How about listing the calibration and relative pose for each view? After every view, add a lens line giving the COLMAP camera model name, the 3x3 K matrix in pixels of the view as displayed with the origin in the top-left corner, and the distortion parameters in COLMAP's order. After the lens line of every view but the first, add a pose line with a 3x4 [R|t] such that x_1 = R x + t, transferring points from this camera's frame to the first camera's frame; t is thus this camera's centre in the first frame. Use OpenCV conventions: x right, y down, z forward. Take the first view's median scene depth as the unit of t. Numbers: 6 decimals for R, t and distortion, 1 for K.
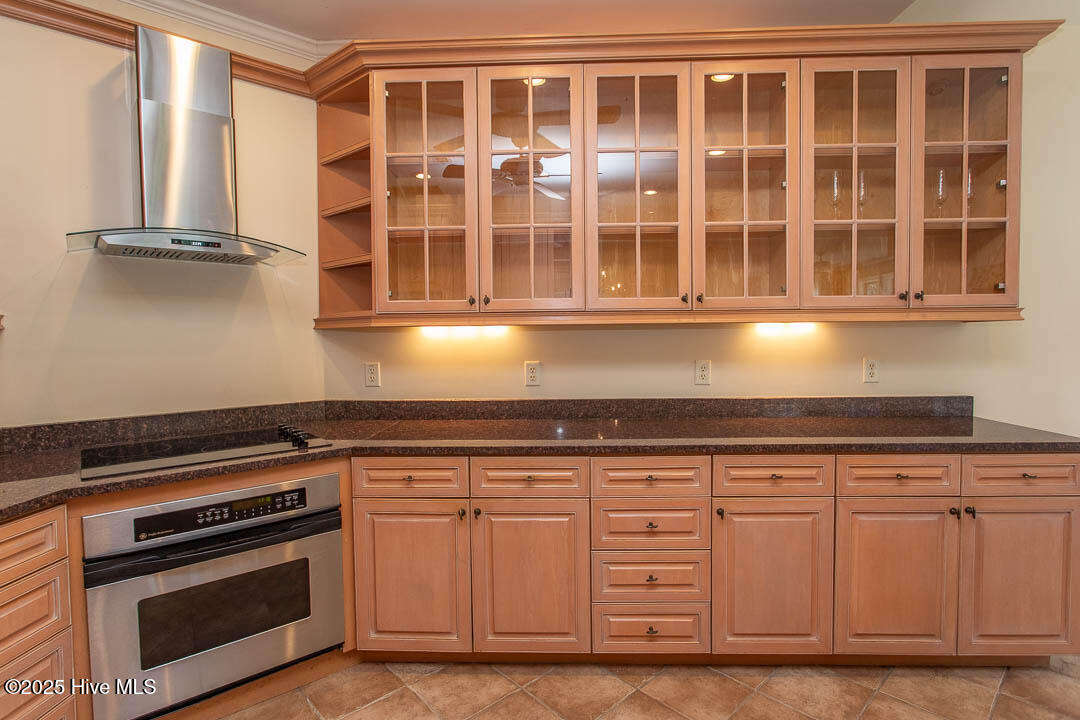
lens RADIAL K [[543.2, 0, 540.0], [0, 543.2, 360.0], [0, 0, 1]] dist [-0.002330, -0.000487]
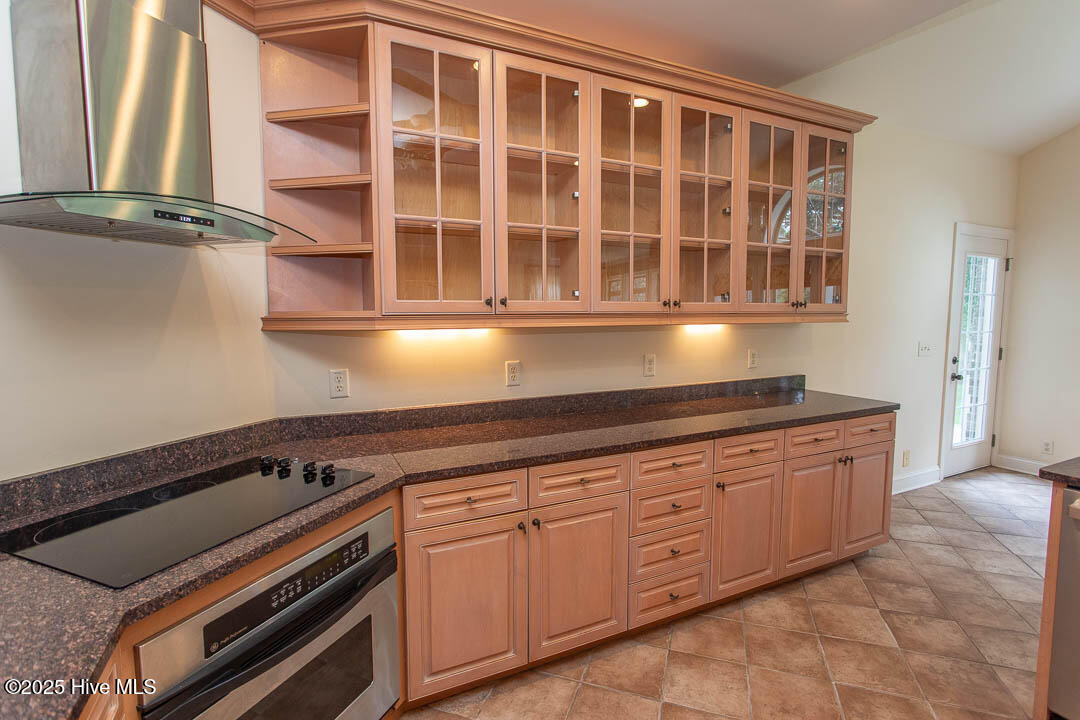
lens RADIAL K [[517.0, 0, 540.0], [0, 517.0, 360.0], [0, 0, 1]] dist [-0.001570, -0.000061]
pose [[0.882473, -0.035795, 0.468998, -0.490568], [0.015646, 0.998782, 0.046789, -0.050850], [-0.470102, -0.033952, 0.881959, 0.170521]]
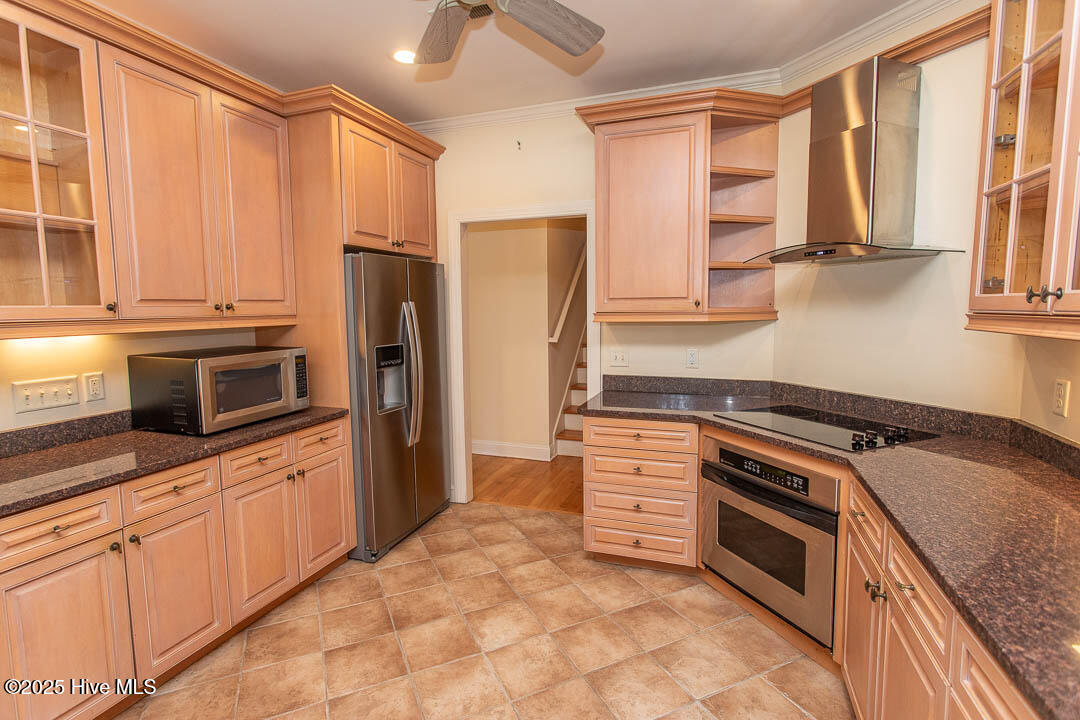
lens RADIAL K [[517.0, 0, 540.0], [0, 517.0, 360.0], [0, 0, 1]] dist [-0.001570, -0.000061]
pose [[-0.299782, 0.111446, -0.947476, 0.582693], [-0.032455, 0.991387, 0.126880, -0.095175], [0.953456, 0.068786, -0.293583, 0.681979]]
